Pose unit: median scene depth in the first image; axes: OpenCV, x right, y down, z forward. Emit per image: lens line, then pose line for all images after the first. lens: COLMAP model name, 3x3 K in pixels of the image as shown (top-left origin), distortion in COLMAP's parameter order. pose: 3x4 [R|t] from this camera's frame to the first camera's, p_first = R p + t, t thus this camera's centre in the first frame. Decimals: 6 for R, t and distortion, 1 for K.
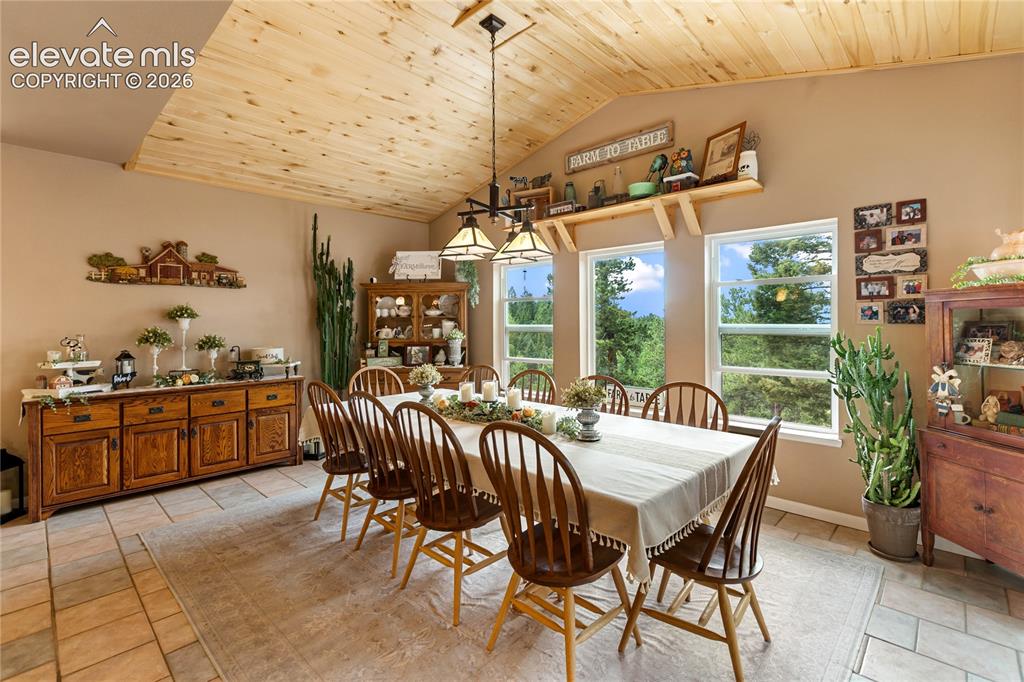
lens RADIAL K [[464.8, 0, 513.6], [0, 464.8, 323.9], [0, 0, 1]] dist [0.001391, 0.000425]
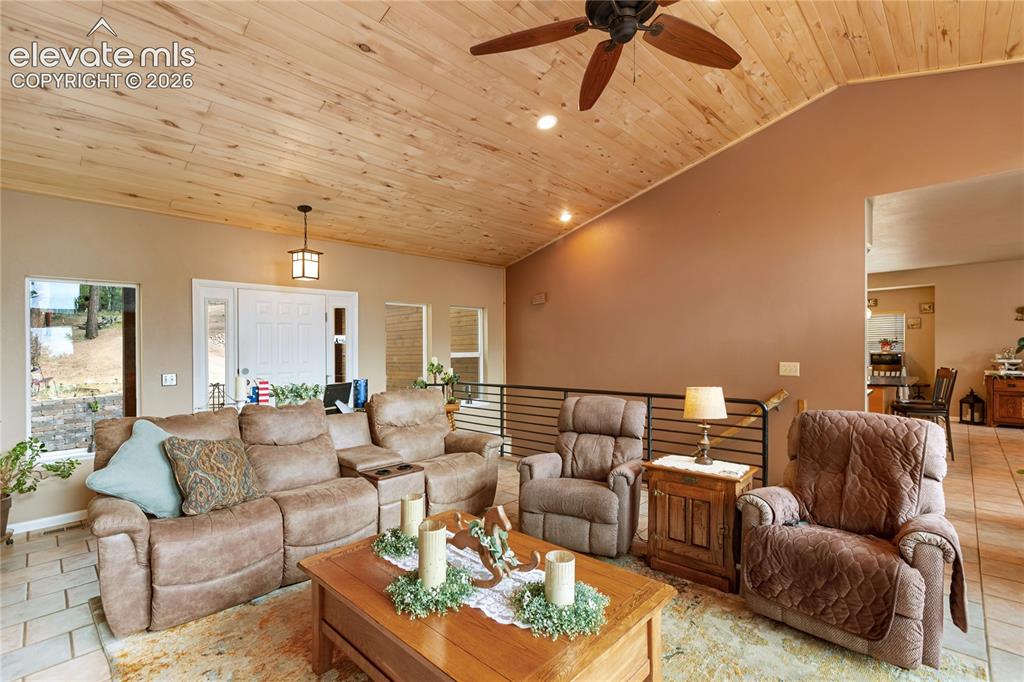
lens RADIAL K [[465.5, 0, 513.5], [0, 465.5, 355.0], [0, 0, 1]] dist [-0.000661, -0.000213]
pose [[-0.000013, 0.019154, -0.999817, 1.065911], [0.006041, 0.999798, 0.019153, 0.005691], [0.999982, -0.006039, -0.000129, -1.138134]]
